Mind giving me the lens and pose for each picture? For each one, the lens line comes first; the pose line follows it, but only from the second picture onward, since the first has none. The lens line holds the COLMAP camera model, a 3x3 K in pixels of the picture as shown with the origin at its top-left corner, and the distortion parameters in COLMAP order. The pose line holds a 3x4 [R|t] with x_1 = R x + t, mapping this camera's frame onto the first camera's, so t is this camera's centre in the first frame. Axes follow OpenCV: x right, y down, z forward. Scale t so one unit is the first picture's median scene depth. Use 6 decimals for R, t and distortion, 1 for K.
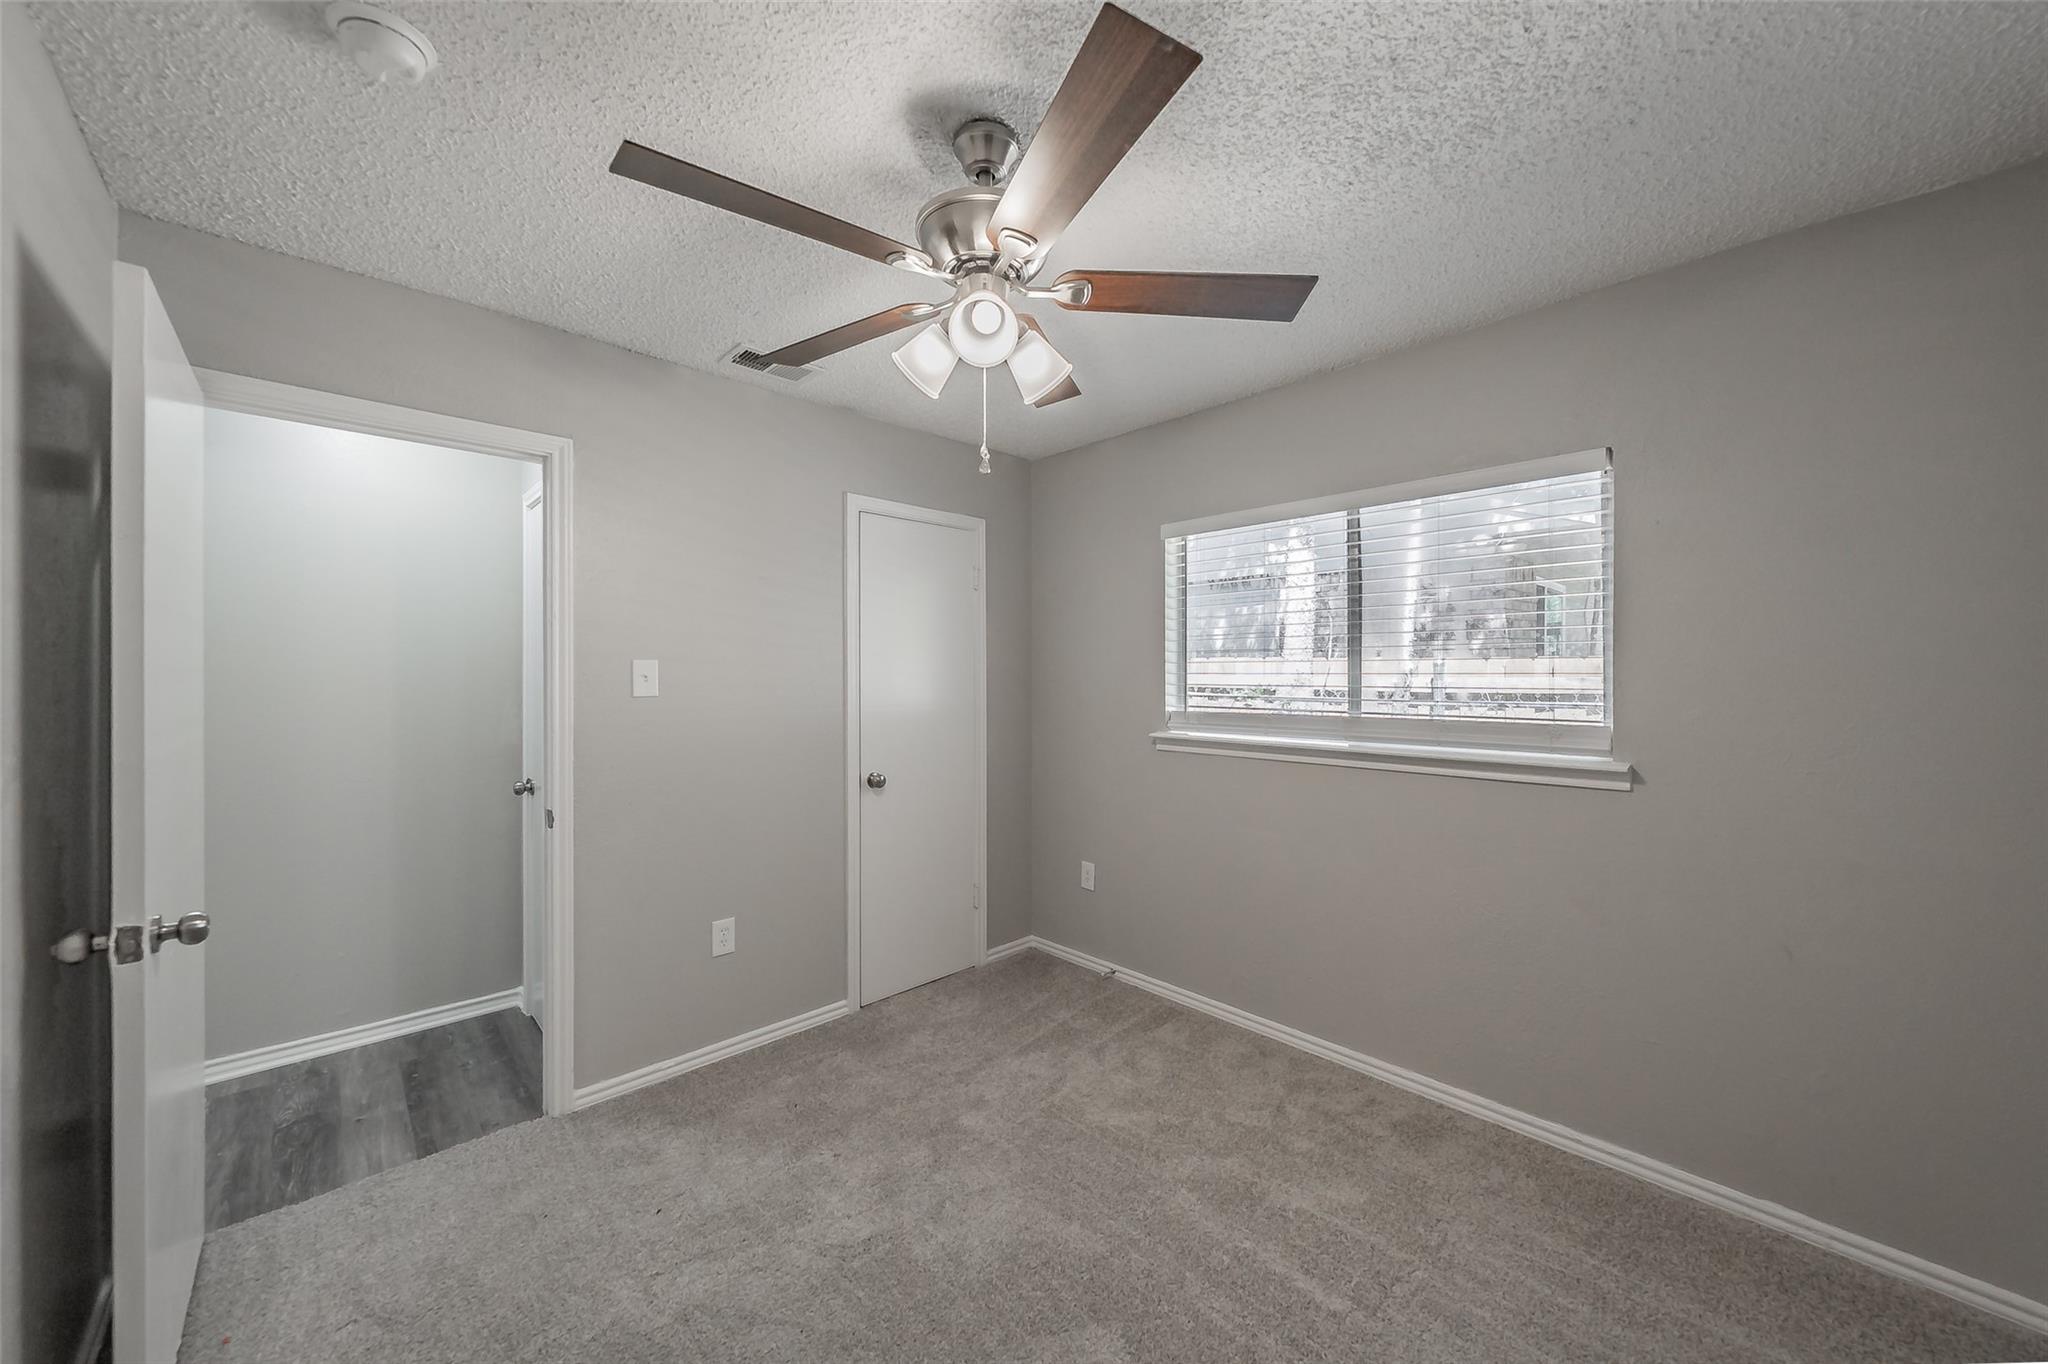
lens RADIAL K [[740.5, 0, 1021.1], [0, 740.5, 673.5], [0, 0, 1]] dist [0.000879, 0.000085]
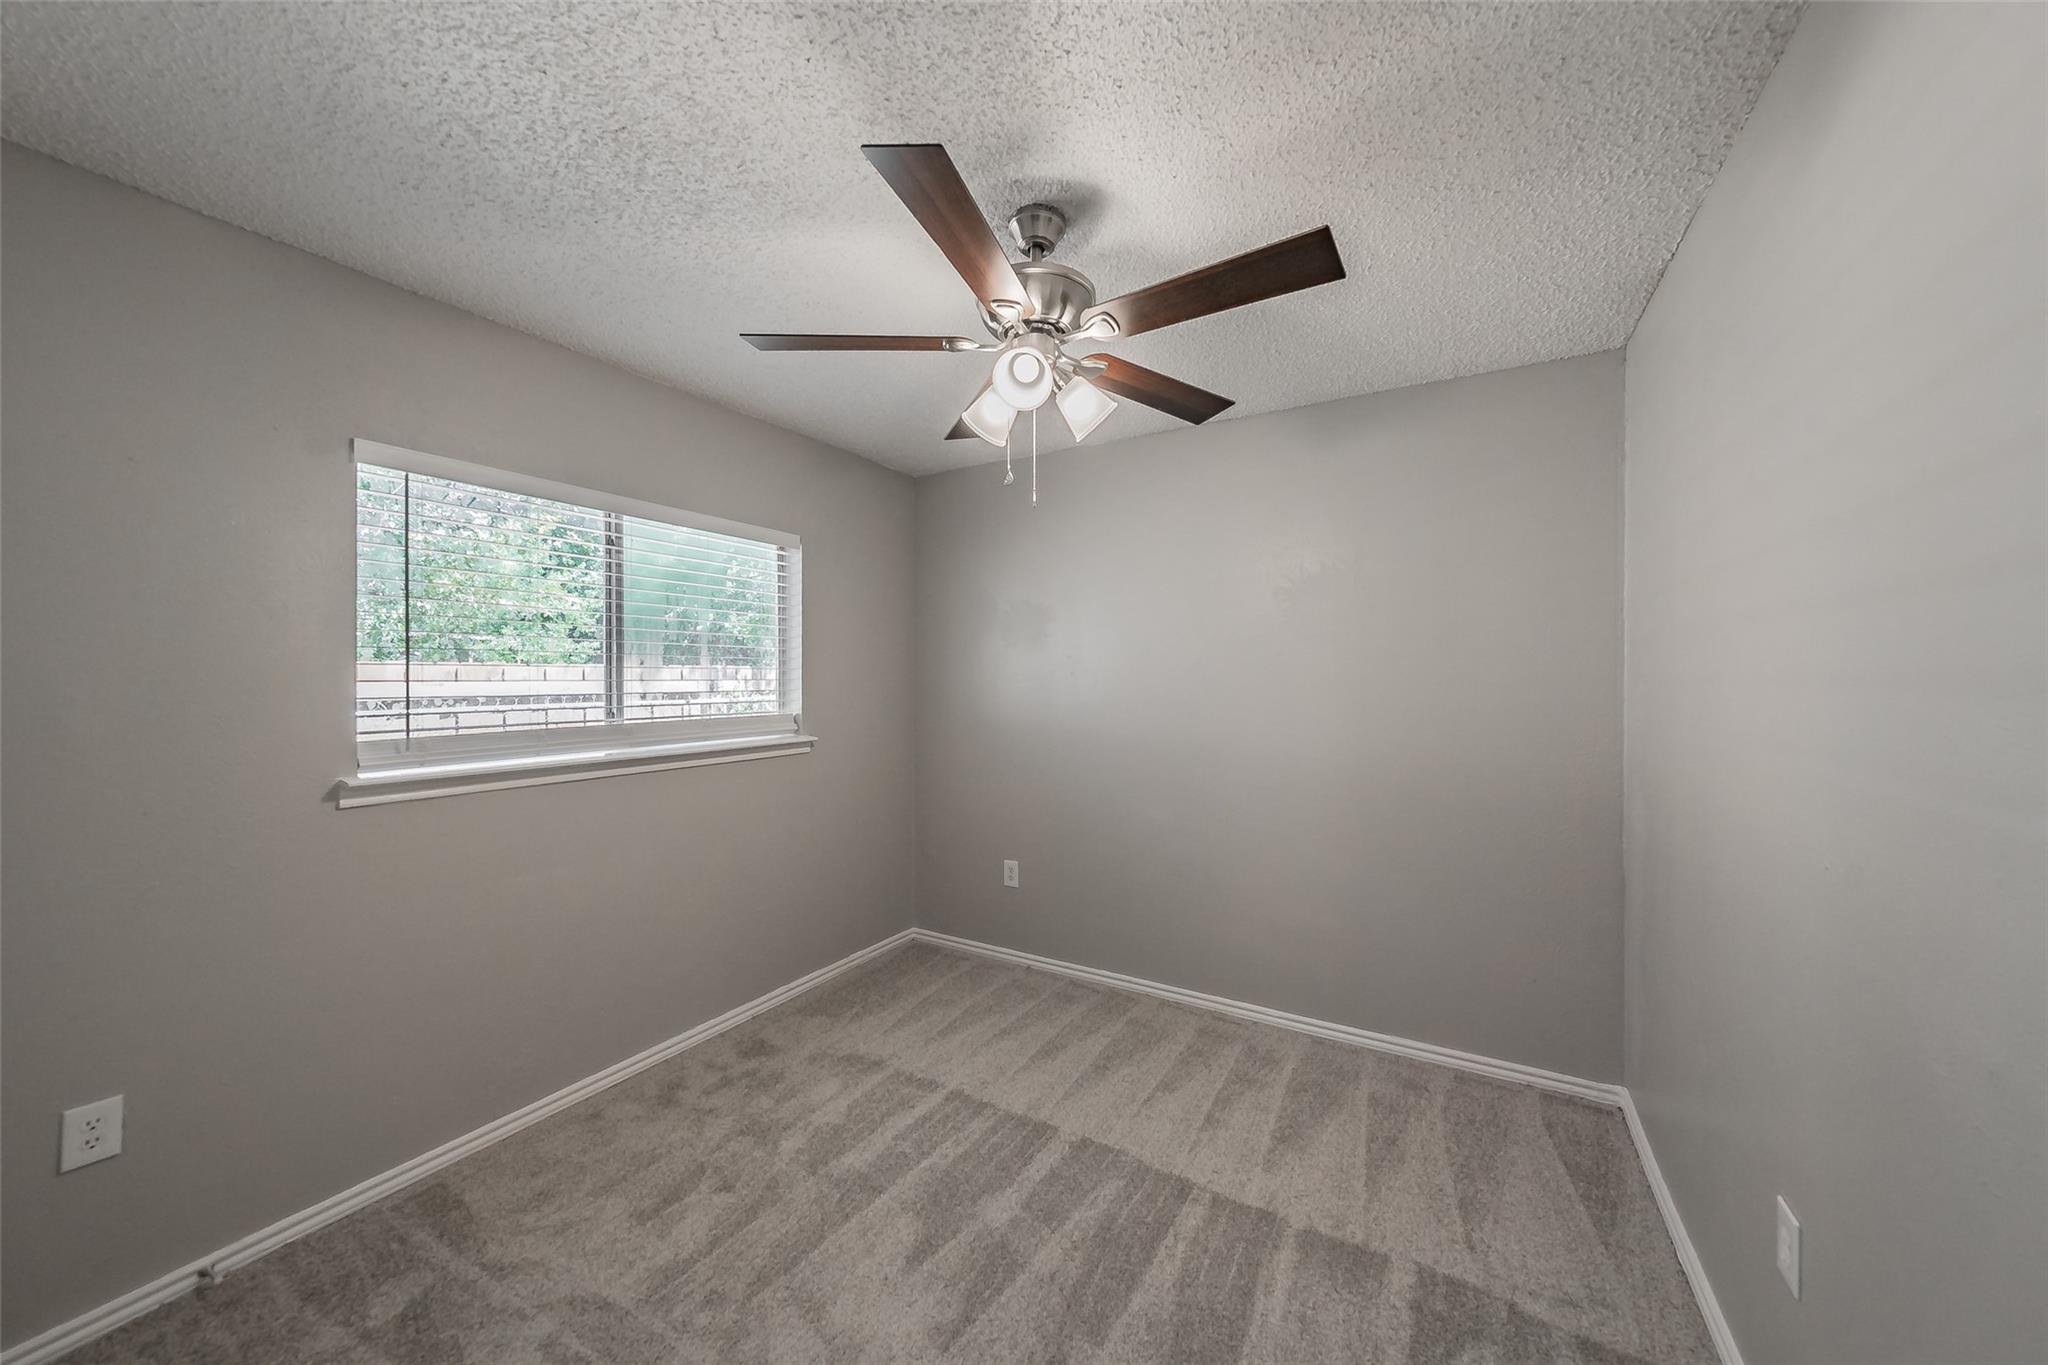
lens RADIAL K [[735.4, 0, 1011.4], [0, 735.4, 680.4], [0, 0, 1]] dist [0.000018, -0.000002]
pose [[-0.269665, 0.000746, 0.962954, -0.652526], [0.005180, 0.999986, 0.000676, 0.002496], [-0.962940, 0.005170, -0.269666, 0.777560]]
